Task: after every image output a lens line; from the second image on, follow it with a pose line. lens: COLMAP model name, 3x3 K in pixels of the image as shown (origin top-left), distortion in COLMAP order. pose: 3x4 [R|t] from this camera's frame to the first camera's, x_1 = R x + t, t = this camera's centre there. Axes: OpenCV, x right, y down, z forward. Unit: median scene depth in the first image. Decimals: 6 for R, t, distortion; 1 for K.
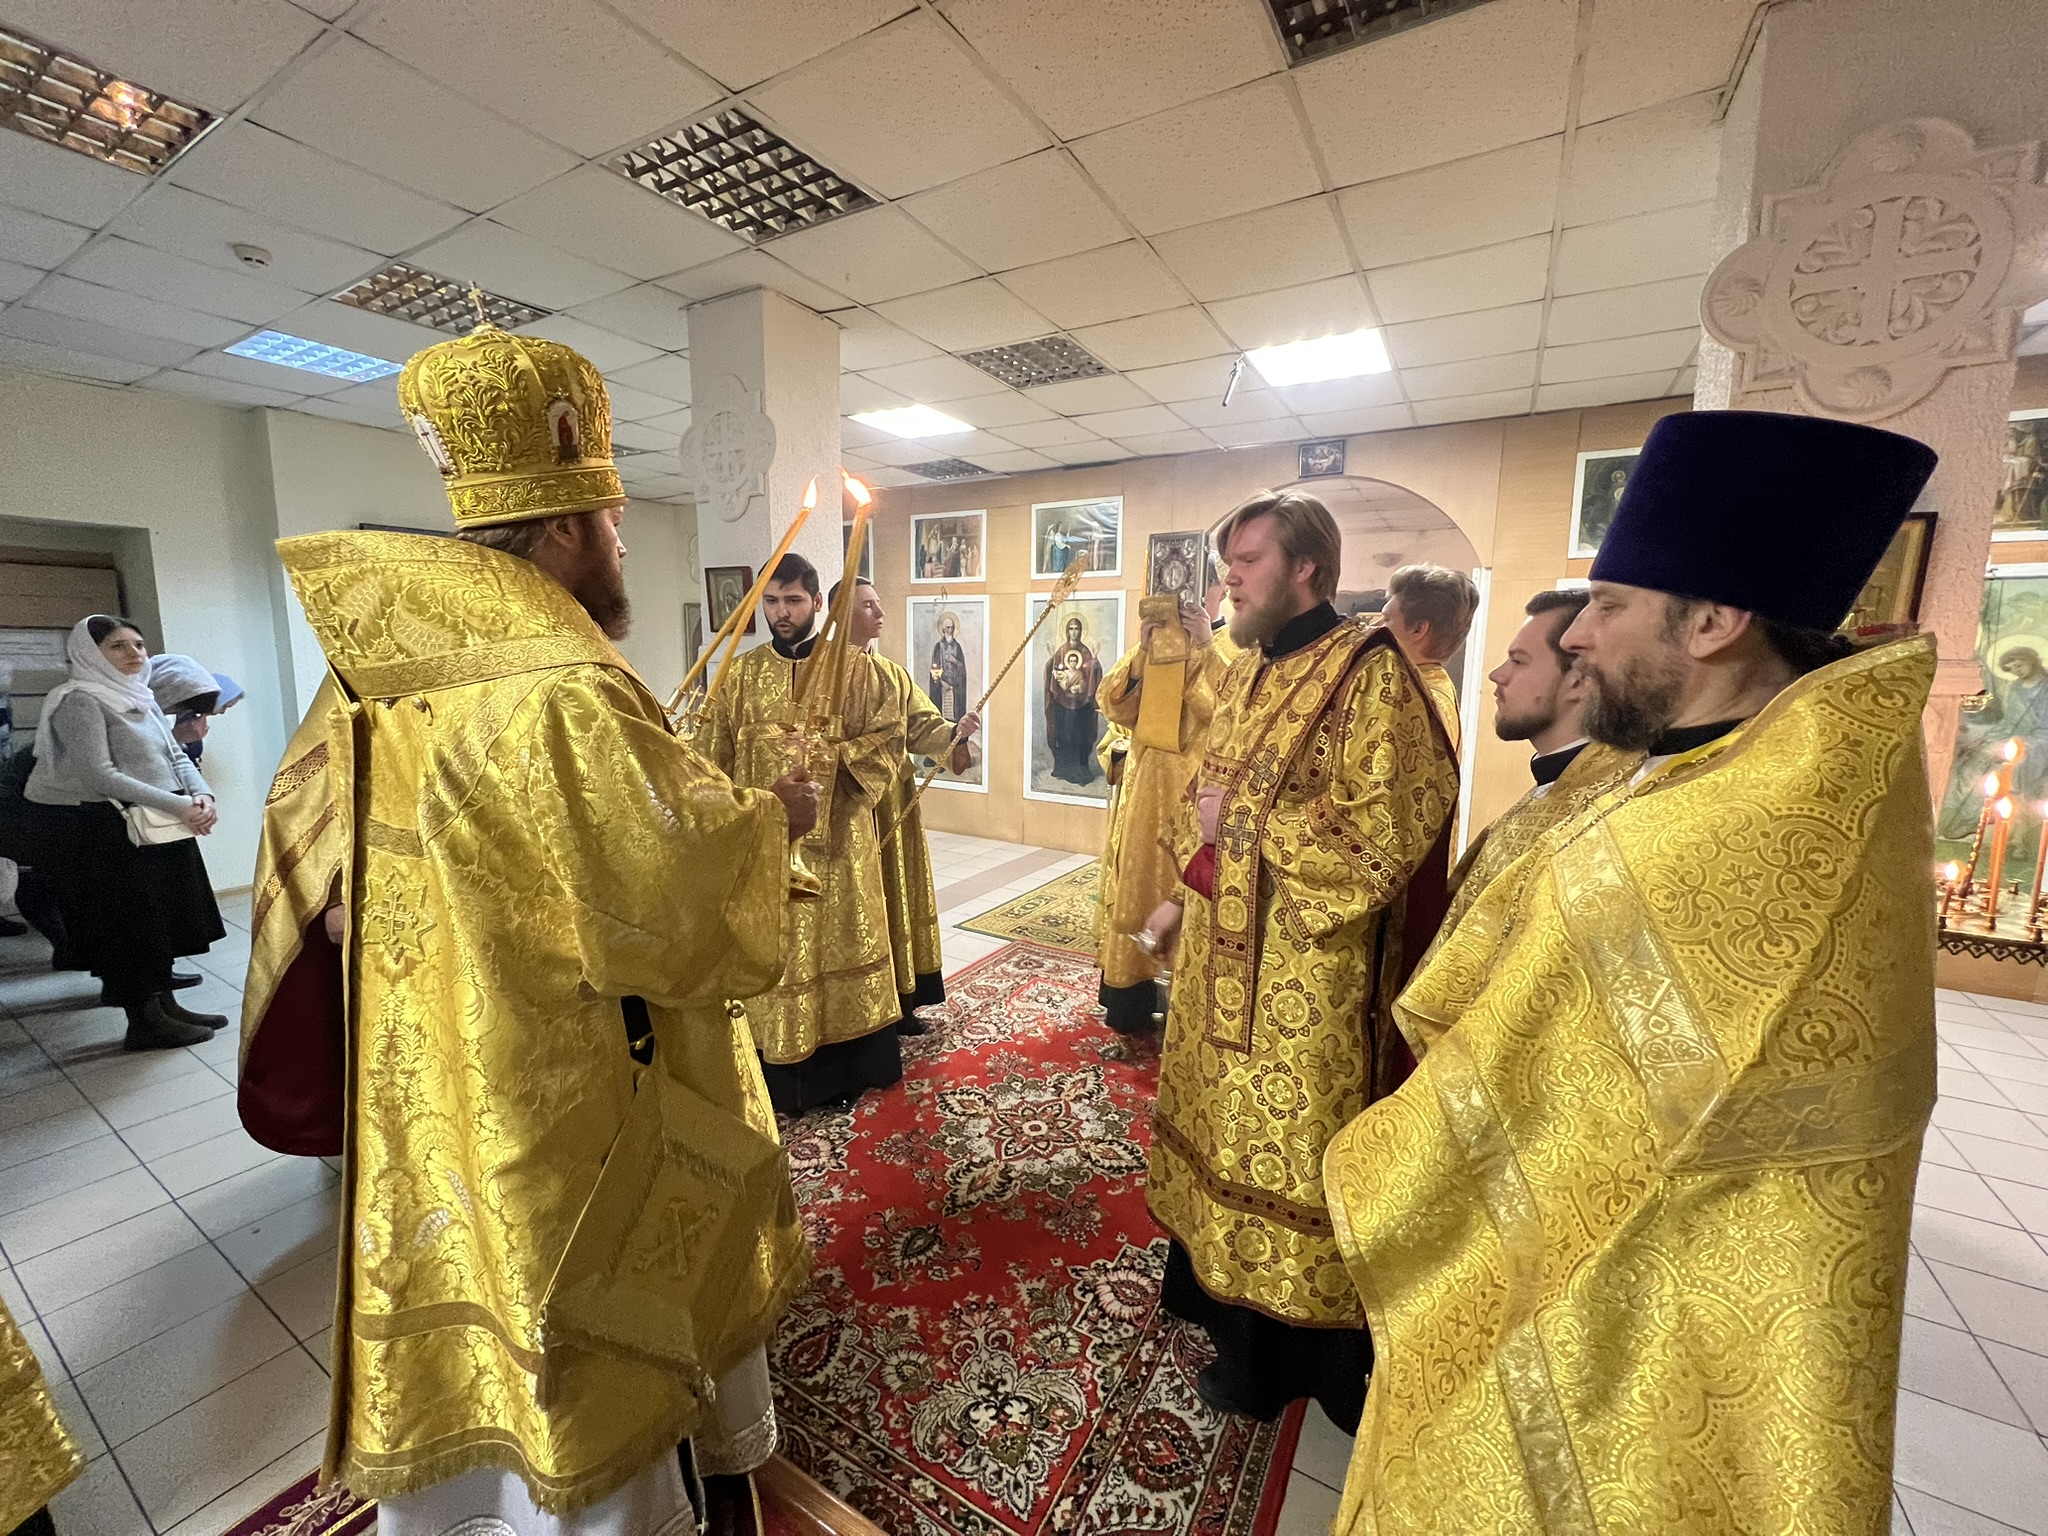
lens RADIAL K [[827.2, 0, 1021.3], [0, 827.2, 766.9], [0, 0, 1]] dist [0.002971, 0.000169]
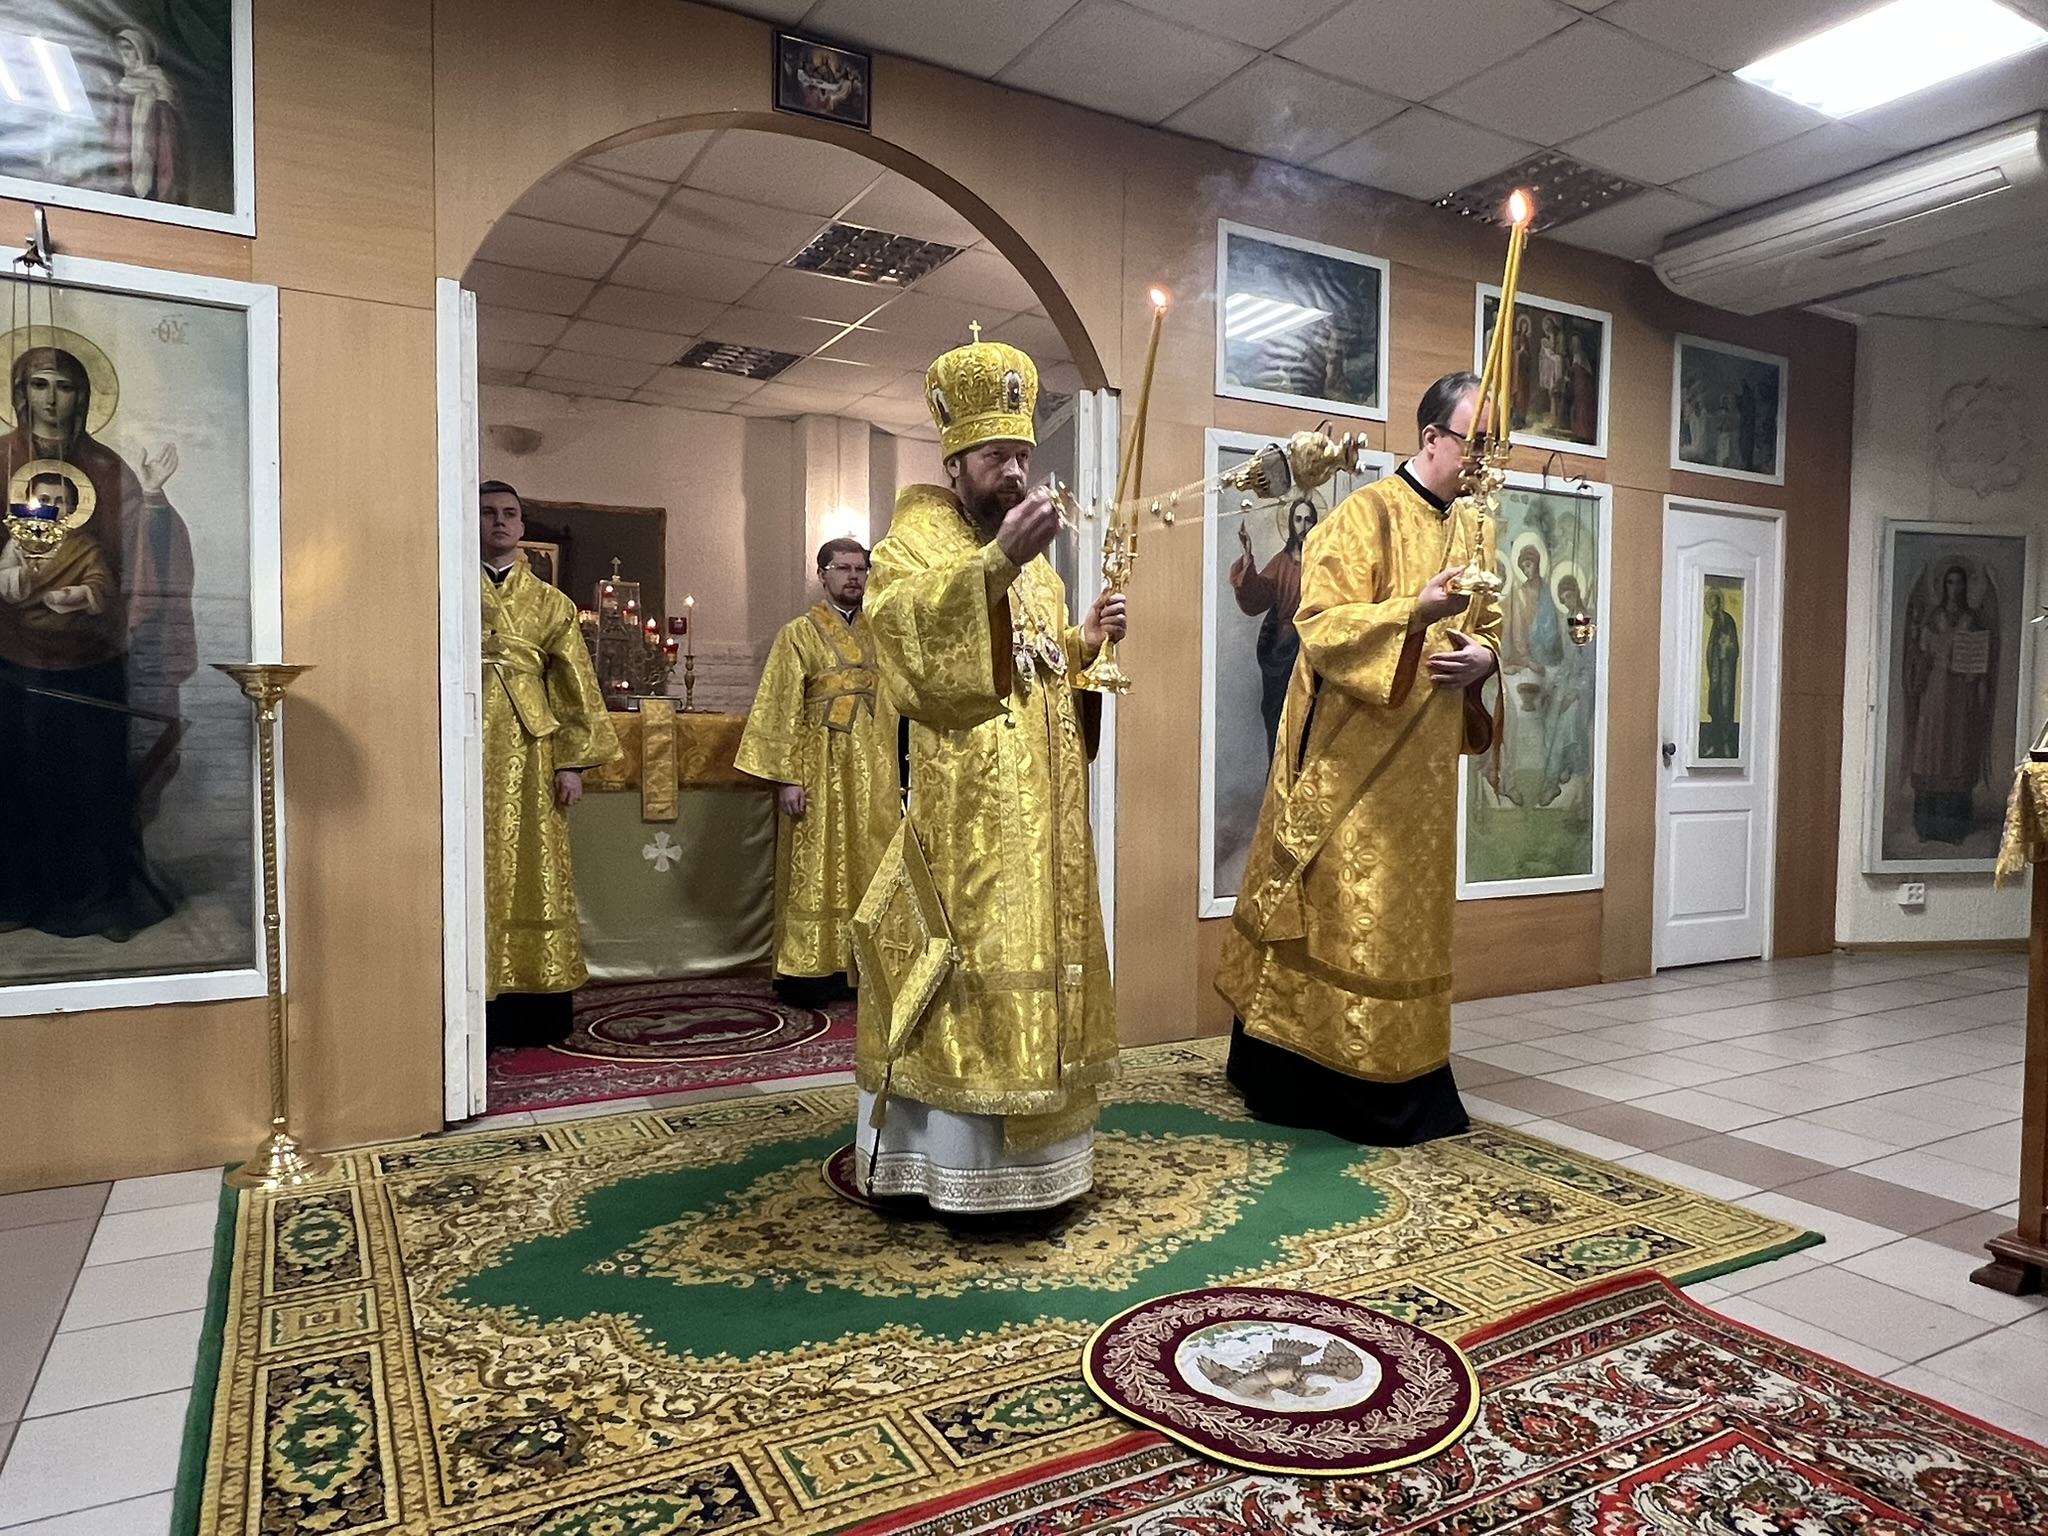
lens RADIAL K [[1295.1, 0, 1010.9], [0, 1295.1, 777.8], [0, 0, 1]] dist [-0.003362, 0.002036]
pose [[0.499173, -0.045319, 0.865316, -0.159666], [0.115982, 0.993140, -0.014893, 0.010565], [-0.858705, 0.107795, 0.501005, 0.511714]]
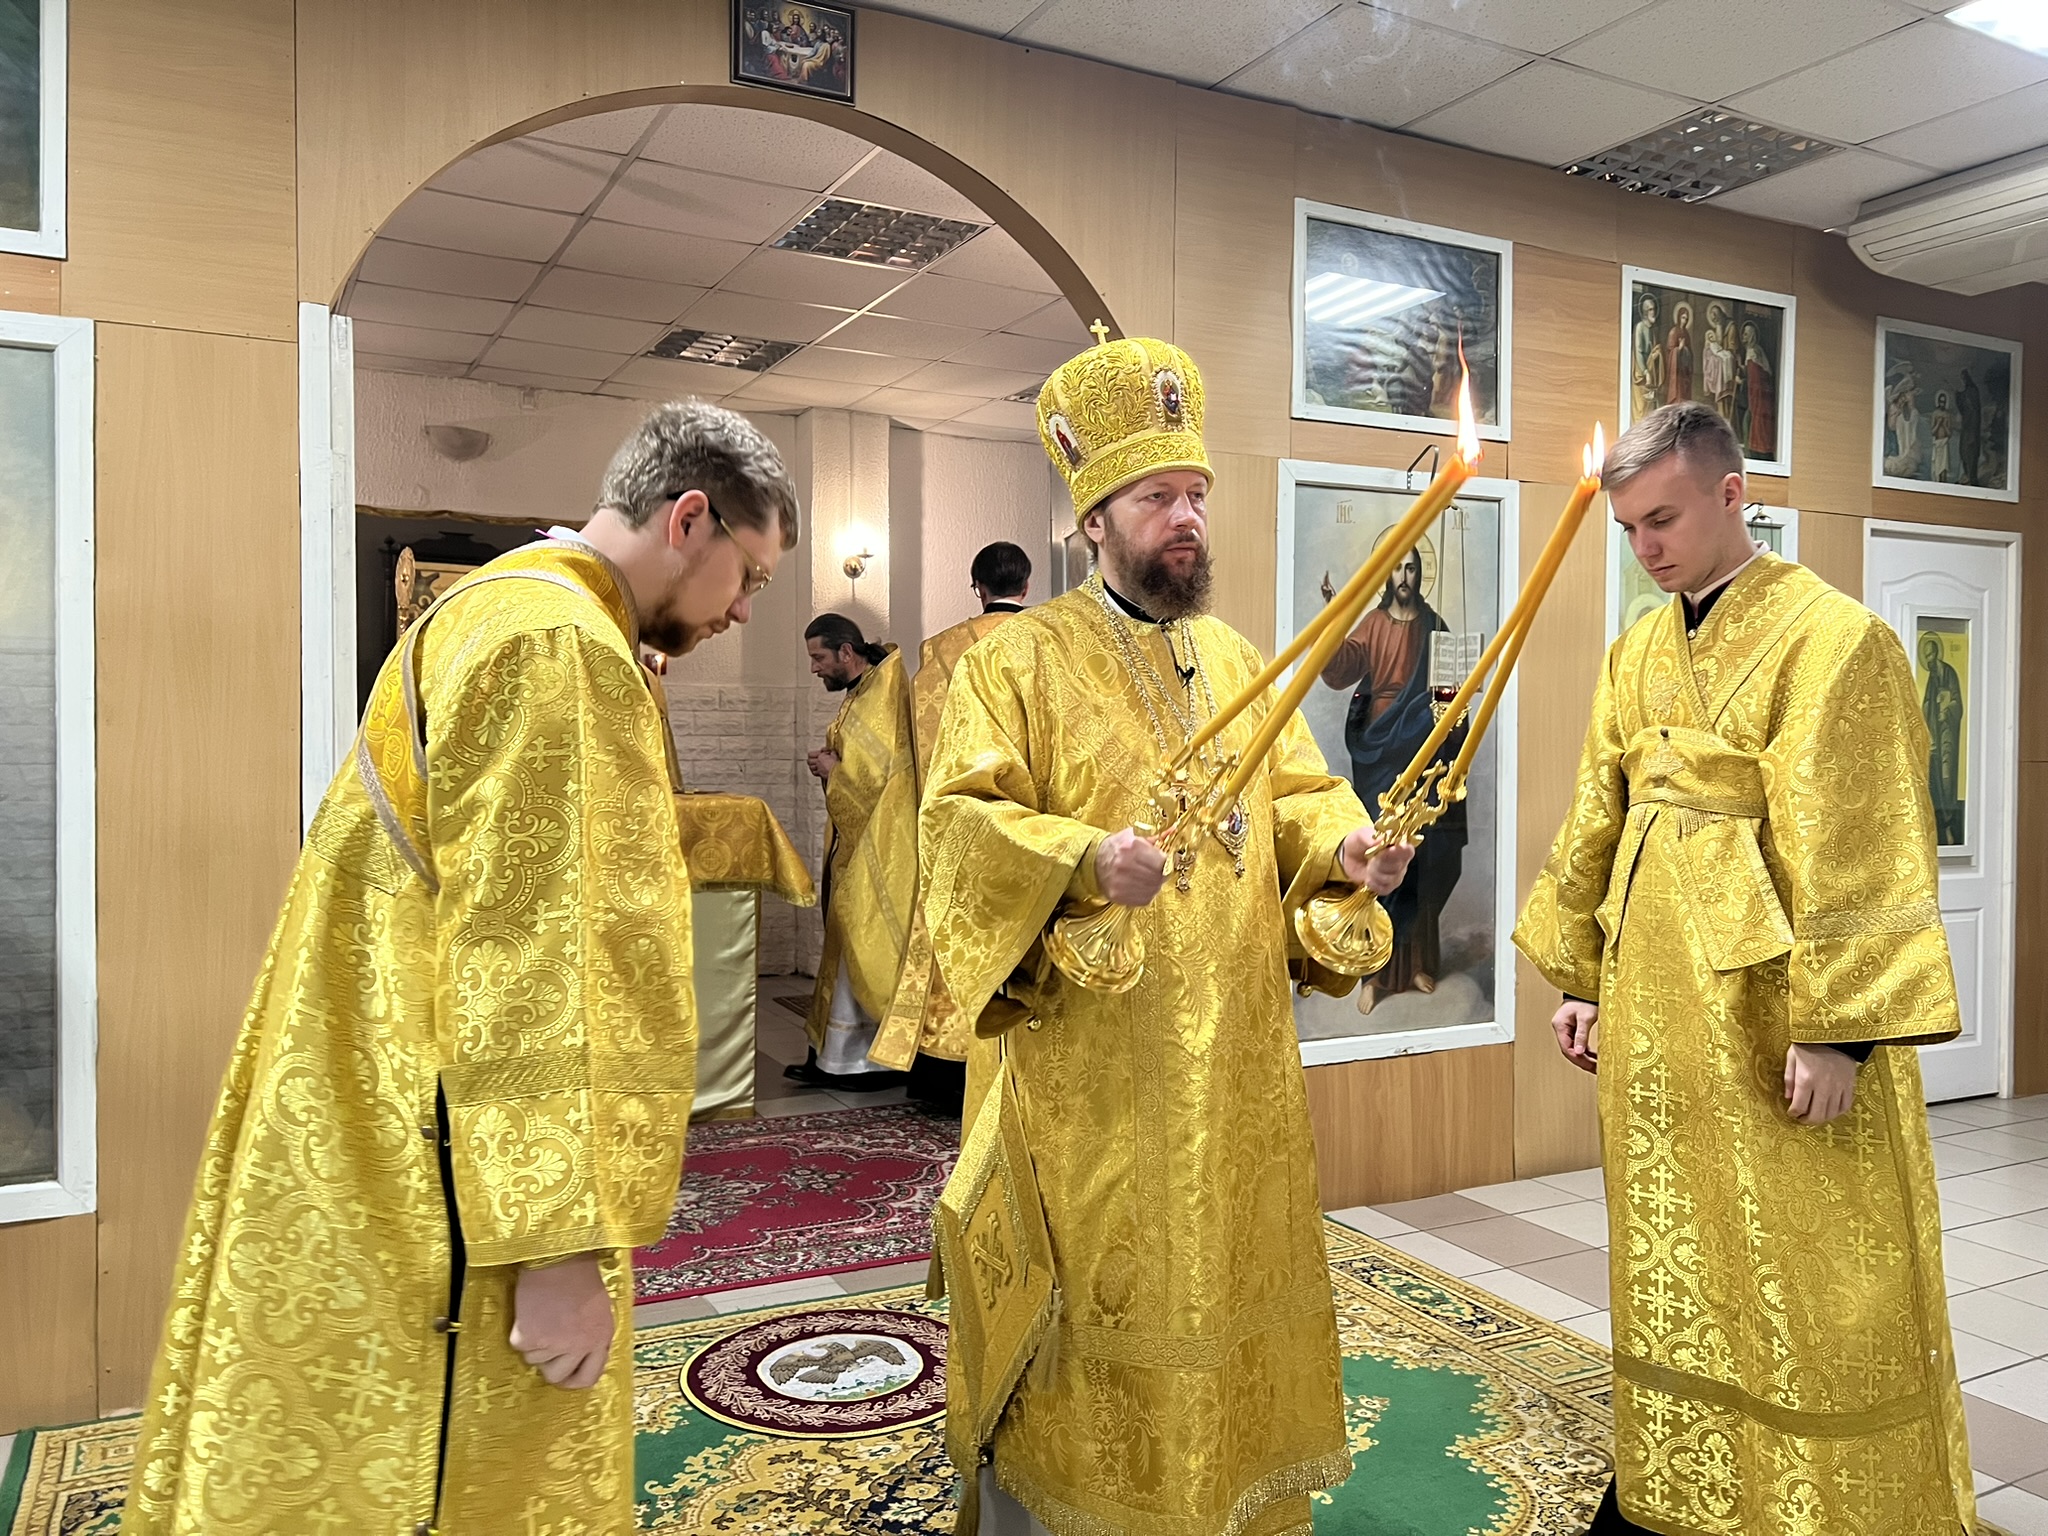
lens RADIAL K [[1537.1, 0, 1051.3], [0, 1537.1, 761.9], [0, 0, 1]] dist [0.047968, -0.047579]
pose [[0.516752, -0.025585, 0.855752, -0.122922], [0.116686, 0.992331, -0.040793, -0.027117], [-0.848146, 0.120934, 0.515775, 0.506118]]
